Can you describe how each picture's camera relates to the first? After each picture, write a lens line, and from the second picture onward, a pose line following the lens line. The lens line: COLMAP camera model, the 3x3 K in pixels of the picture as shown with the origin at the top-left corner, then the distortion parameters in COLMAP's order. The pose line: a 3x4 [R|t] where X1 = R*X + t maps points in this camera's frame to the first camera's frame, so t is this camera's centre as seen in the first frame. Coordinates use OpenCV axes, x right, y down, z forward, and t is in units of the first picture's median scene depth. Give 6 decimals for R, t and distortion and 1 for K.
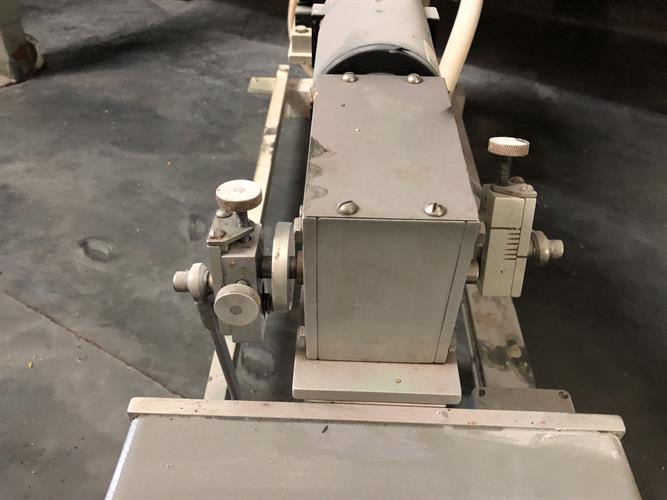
lens RADIAL K [[541.7, 0, 333.5], [0, 541.7, 254.9], [0, 0, 1]] dist [0.015092, -0.013932]
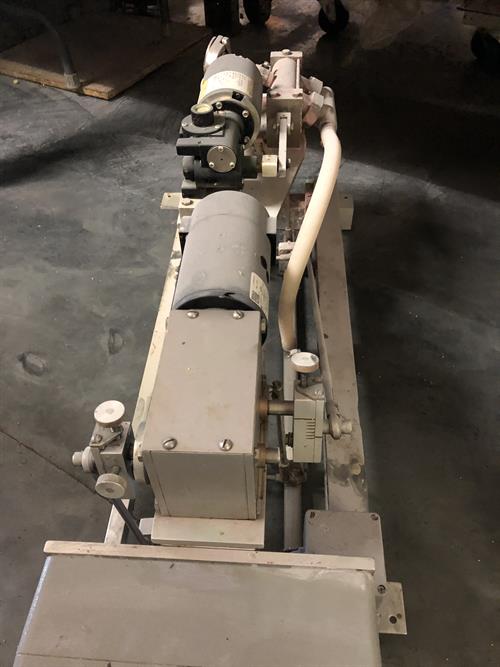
lens RADIAL K [[541.7, 0, 247.0], [0, 541.7, 319.7], [0, 0, 1]] dist [0.015092, -0.013932]
pose [[0.998254, -0.011906, -0.057853, 0.134782], [0.015417, 0.998041, 0.060635, -0.210274], [0.057017, -0.061421, 0.996482, -0.208865]]
